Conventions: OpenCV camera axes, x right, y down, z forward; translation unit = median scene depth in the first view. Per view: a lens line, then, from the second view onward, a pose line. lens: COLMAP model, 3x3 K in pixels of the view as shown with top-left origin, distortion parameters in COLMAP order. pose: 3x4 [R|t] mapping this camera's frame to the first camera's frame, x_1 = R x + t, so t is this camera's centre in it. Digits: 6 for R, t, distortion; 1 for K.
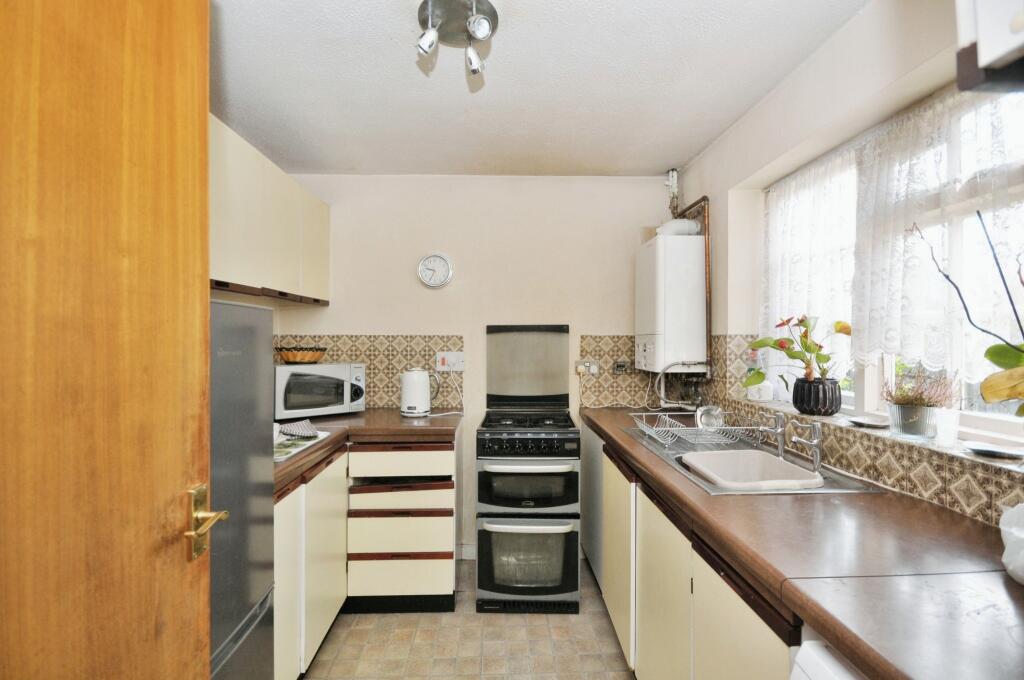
lens RADIAL K [[470.2, 0, 509.6], [0, 470.2, 372.4], [0, 0, 1]] dist [0.020780, -0.010191]
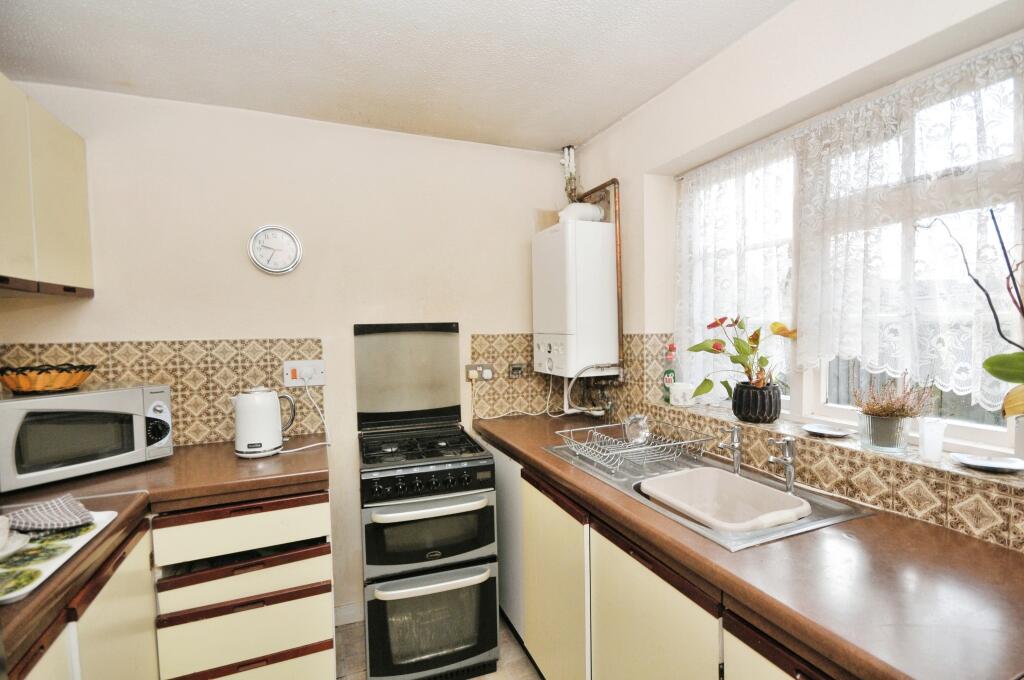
lens RADIAL K [[470.2, 0, 509.6], [0, 470.2, 372.4], [0, 0, 1]] dist [0.020780, -0.010191]
pose [[0.933820, -0.048784, 0.354402, -0.104922], [0.039030, 0.998638, 0.034622, -0.045667], [-0.355608, -0.018498, 0.934452, 0.226944]]
